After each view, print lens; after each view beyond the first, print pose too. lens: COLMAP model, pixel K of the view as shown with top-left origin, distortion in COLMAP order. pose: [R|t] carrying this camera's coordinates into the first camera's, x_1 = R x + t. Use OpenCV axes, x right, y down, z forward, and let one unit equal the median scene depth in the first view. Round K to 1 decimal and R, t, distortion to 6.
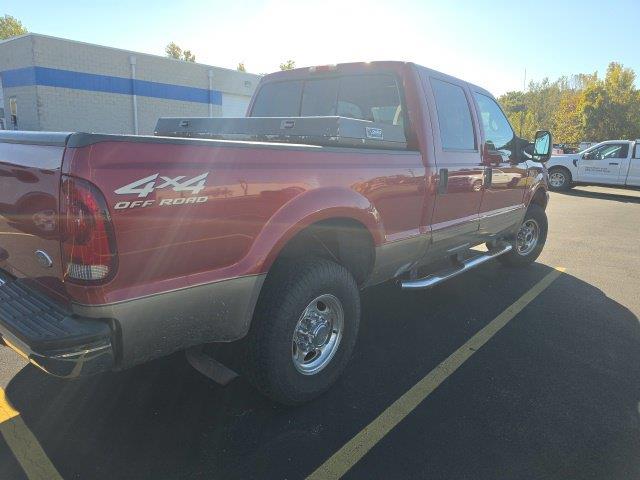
lens RADIAL K [[480.9, 0, 320.0], [0, 480.9, 240.0], [0, 0, 1]] dist [0.095532, -0.112710]
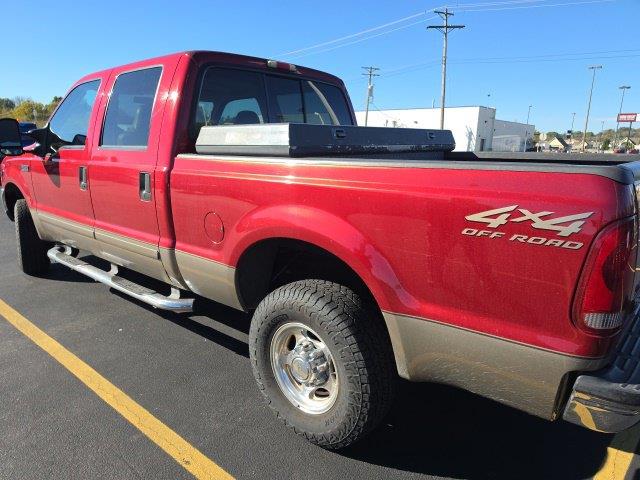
lens RADIAL K [[480.9, 0, 320.0], [0, 480.9, 240.0], [0, 0, 1]] dist [0.095532, -0.112710]
pose [[-0.060471, 0.131742, -0.989438, 0.563813], [-0.225920, 0.963722, 0.142126, -0.119170], [0.972267, 0.232128, -0.028514, 0.687055]]
